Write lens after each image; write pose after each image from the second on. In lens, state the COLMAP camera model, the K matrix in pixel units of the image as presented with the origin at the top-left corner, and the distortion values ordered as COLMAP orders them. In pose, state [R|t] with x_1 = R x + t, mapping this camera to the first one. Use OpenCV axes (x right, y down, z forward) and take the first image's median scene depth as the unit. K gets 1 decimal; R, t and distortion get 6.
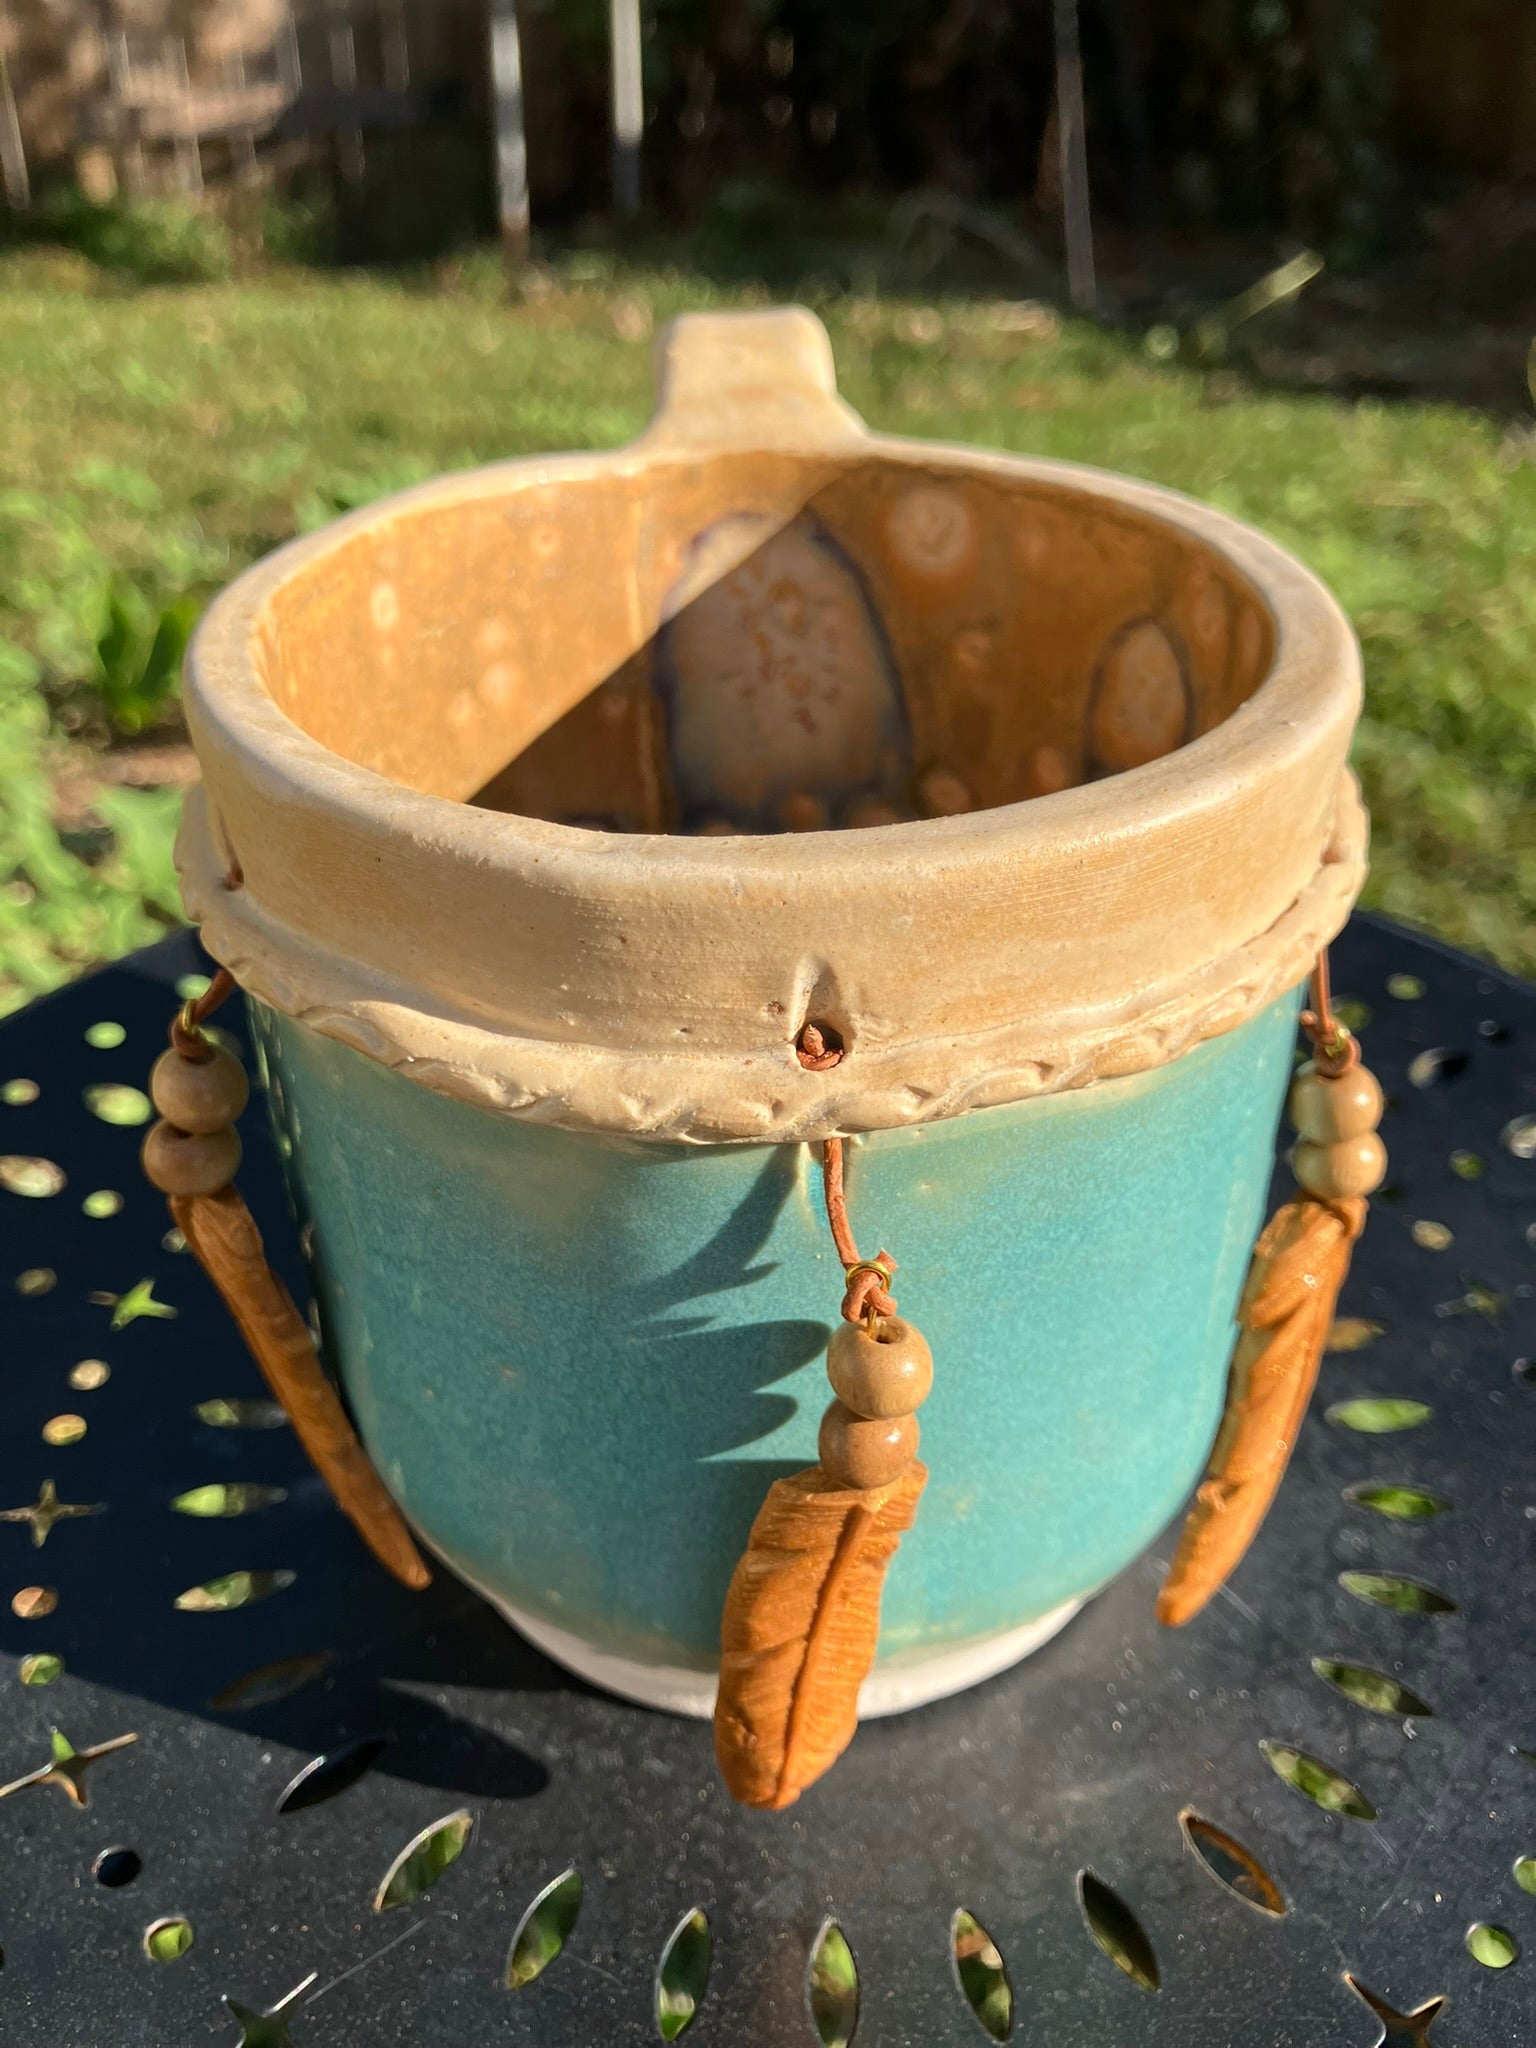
lens RADIAL K [[1749.7, 0, 761.6], [0, 1749.7, 1026.5], [0, 0, 1]] dist [-0.009605, -0.000365]
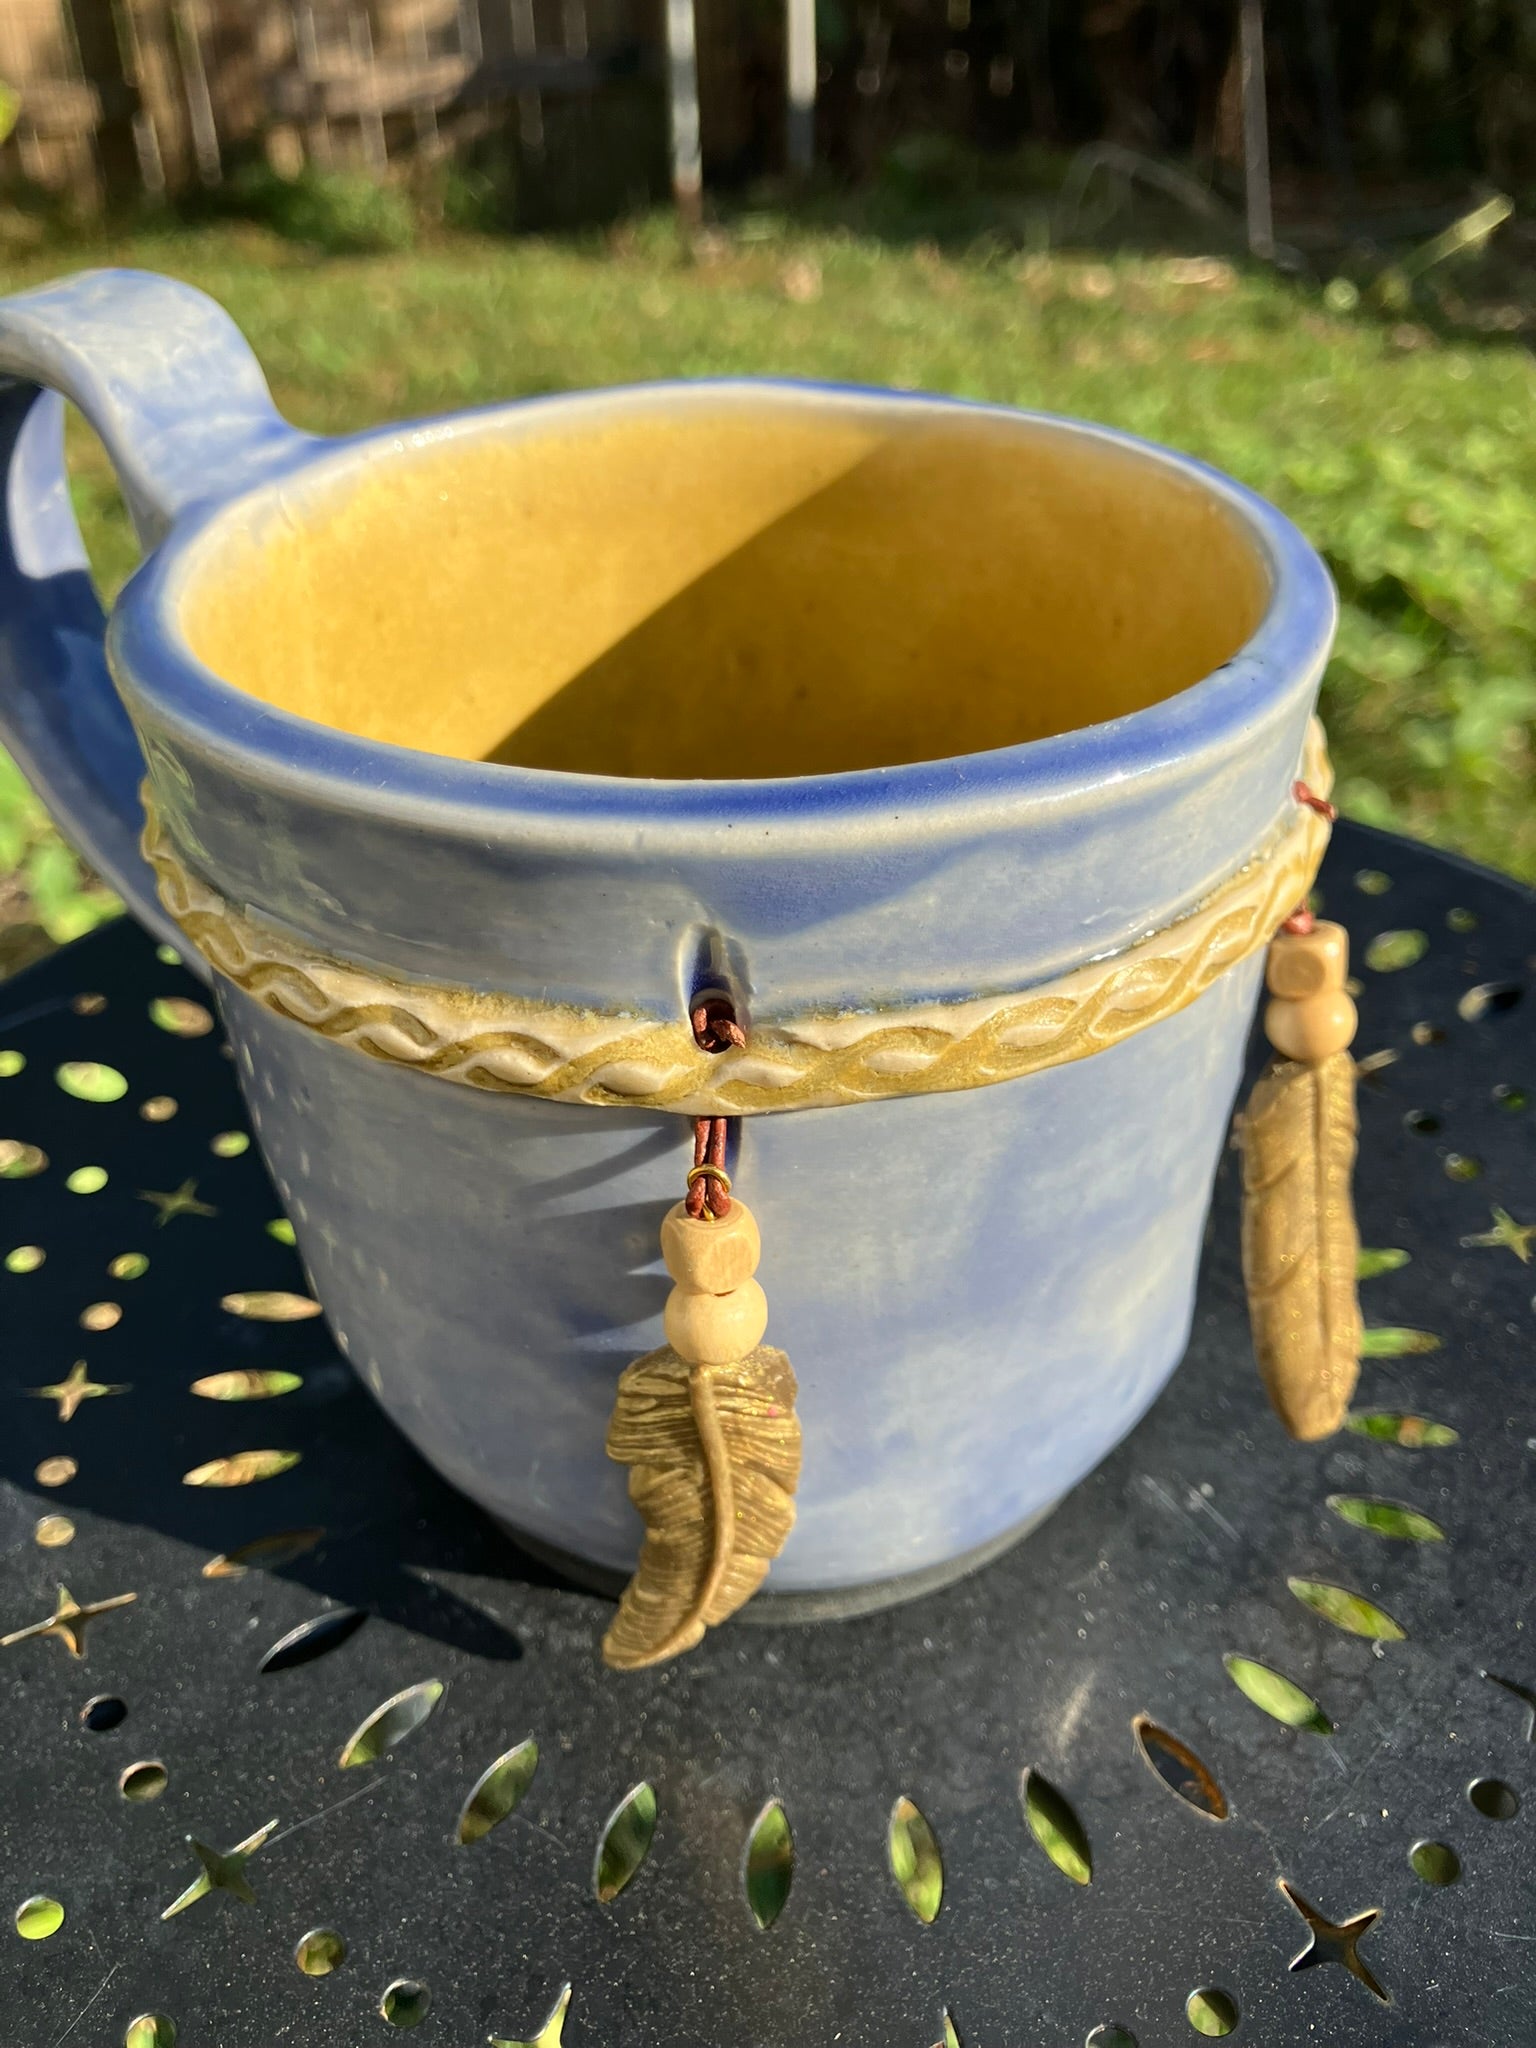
lens RADIAL K [[1757.2, 0, 770.8], [0, 1757.2, 1023.3], [0, 0, 1]] dist [-0.075658, 0.120991]
pose [[0.995946, 0.016344, -0.088452, 0.112962], [-0.014666, 0.999701, 0.019579, 0.034580], [0.088746, -0.018203, 0.995888, -0.006461]]
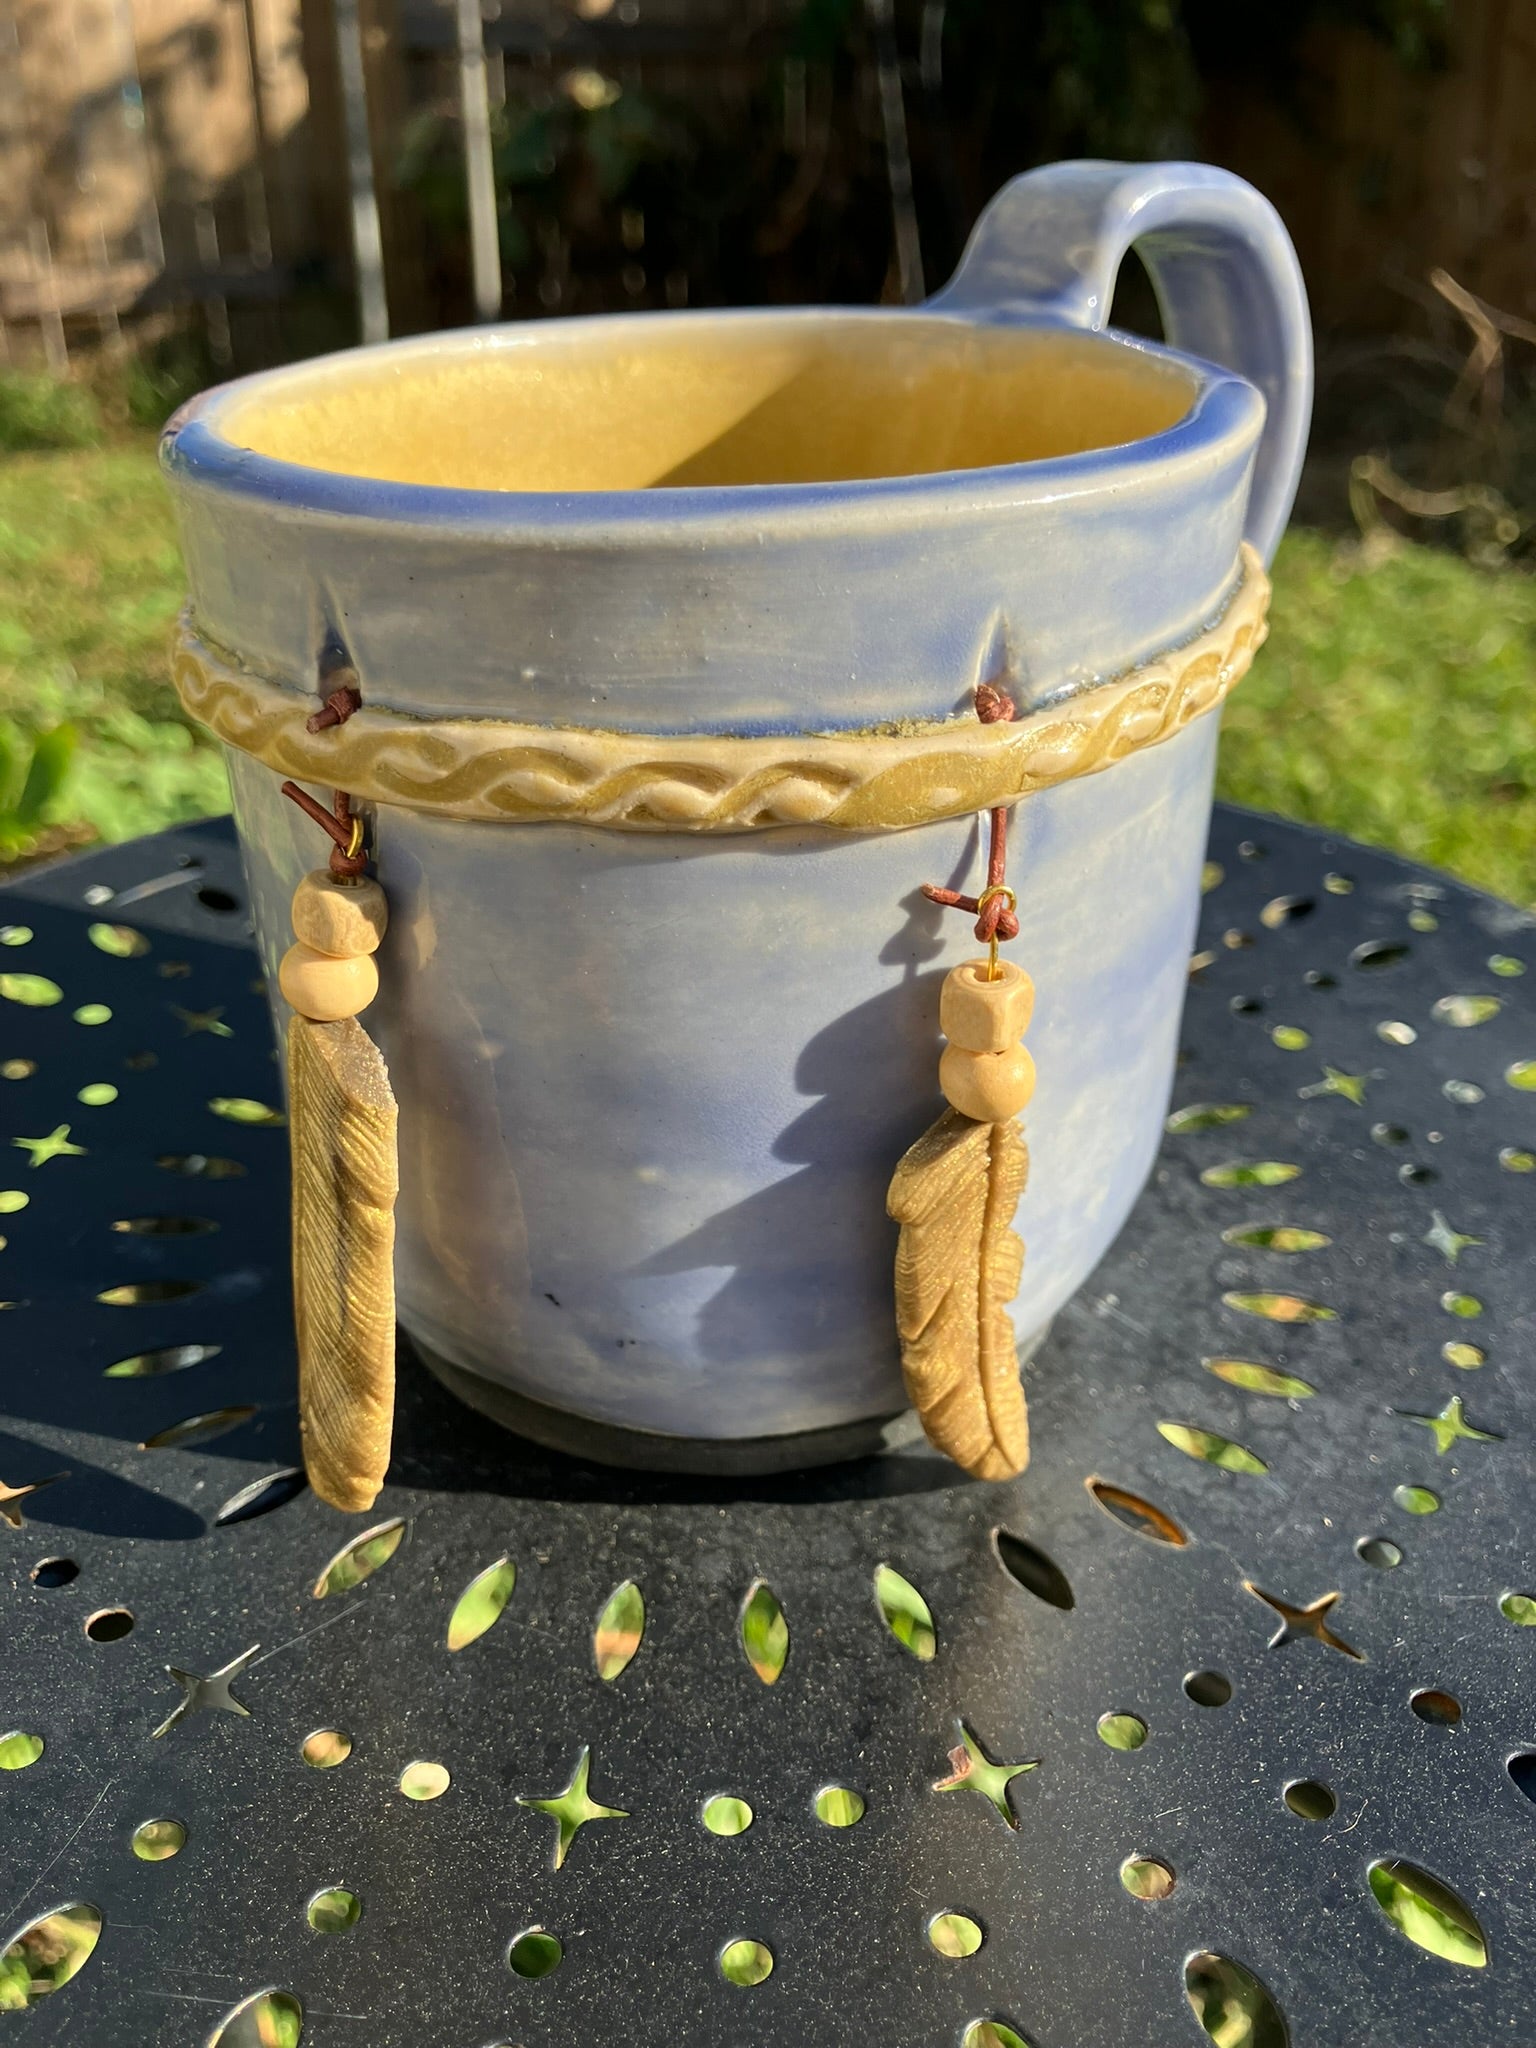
lens RADIAL K [[1757.2, 0, 770.8], [0, 1757.2, 1023.3], [0, 0, 1]] dist [-0.075658, 0.120991]
pose [[0.996593, -0.043319, 0.070181, -0.011067], [0.048837, 0.995684, -0.078918, 0.248405], [-0.066459, 0.082076, 0.994408, -0.055462]]
